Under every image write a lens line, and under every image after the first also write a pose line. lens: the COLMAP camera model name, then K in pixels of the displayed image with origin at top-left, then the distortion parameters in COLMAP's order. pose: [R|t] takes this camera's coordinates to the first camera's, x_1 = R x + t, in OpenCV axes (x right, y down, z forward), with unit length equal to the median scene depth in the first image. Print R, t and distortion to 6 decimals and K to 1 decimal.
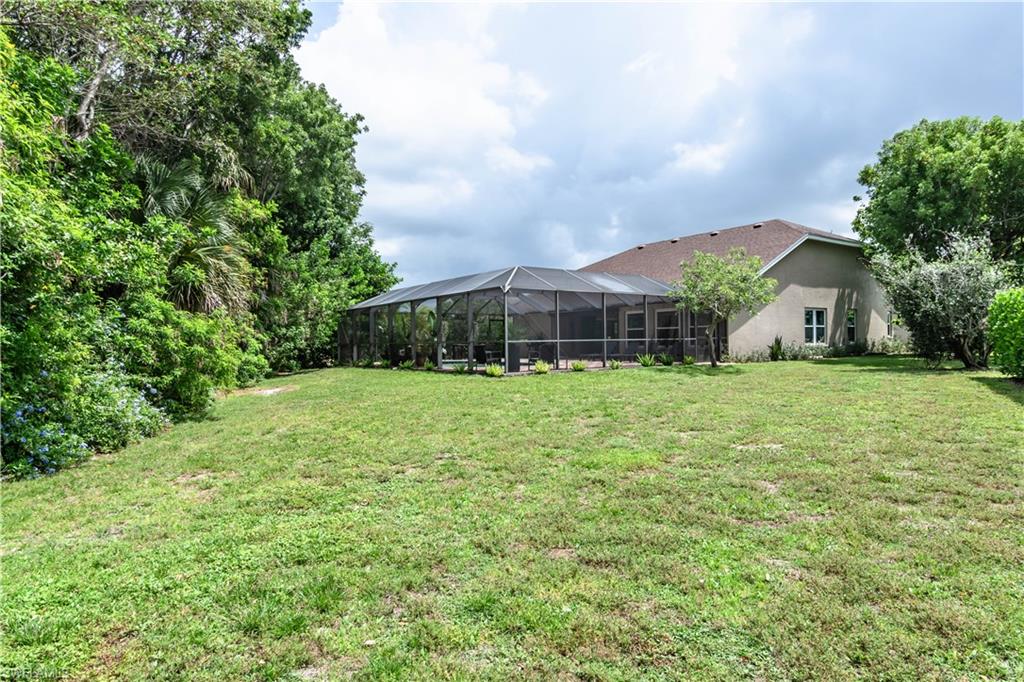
lens RADIAL K [[571.9, 0, 514.9], [0, 571.9, 339.8], [0, 0, 1]] dist [-0.002091, -0.000021]
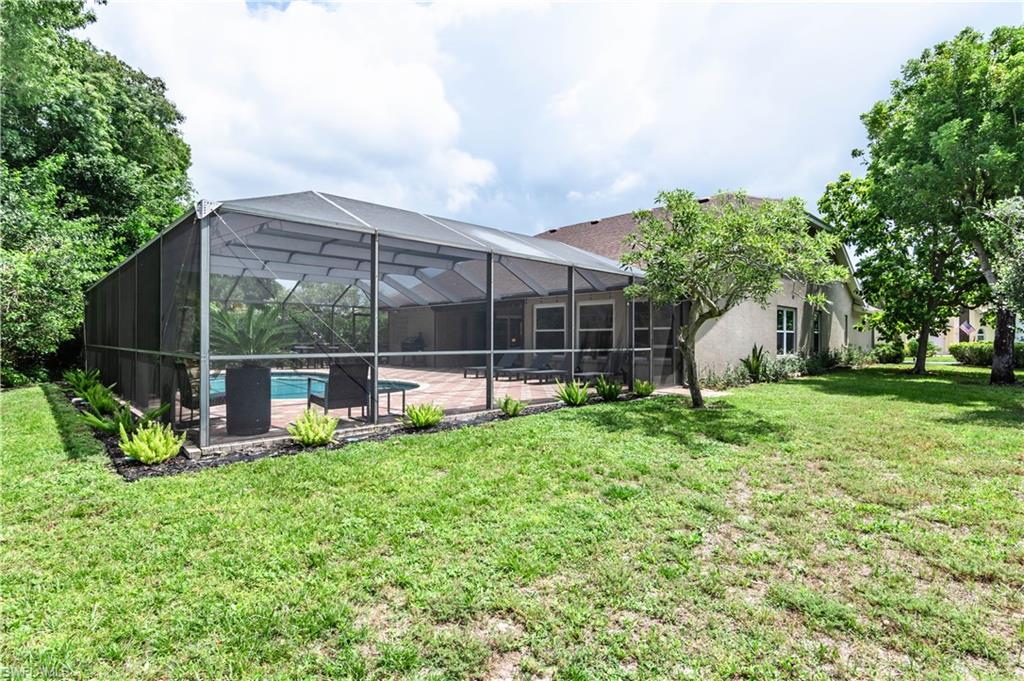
lens RADIAL K [[507.6, 0, 511.2], [0, 507.6, 342.0], [0, 0, 1]] dist [0.000252, -0.000019]
pose [[0.988927, 0.016476, 0.147486, 0.081200], [-0.017137, 0.999848, 0.003215, -0.006420], [-0.147411, -0.005707, 0.989059, 0.420971]]
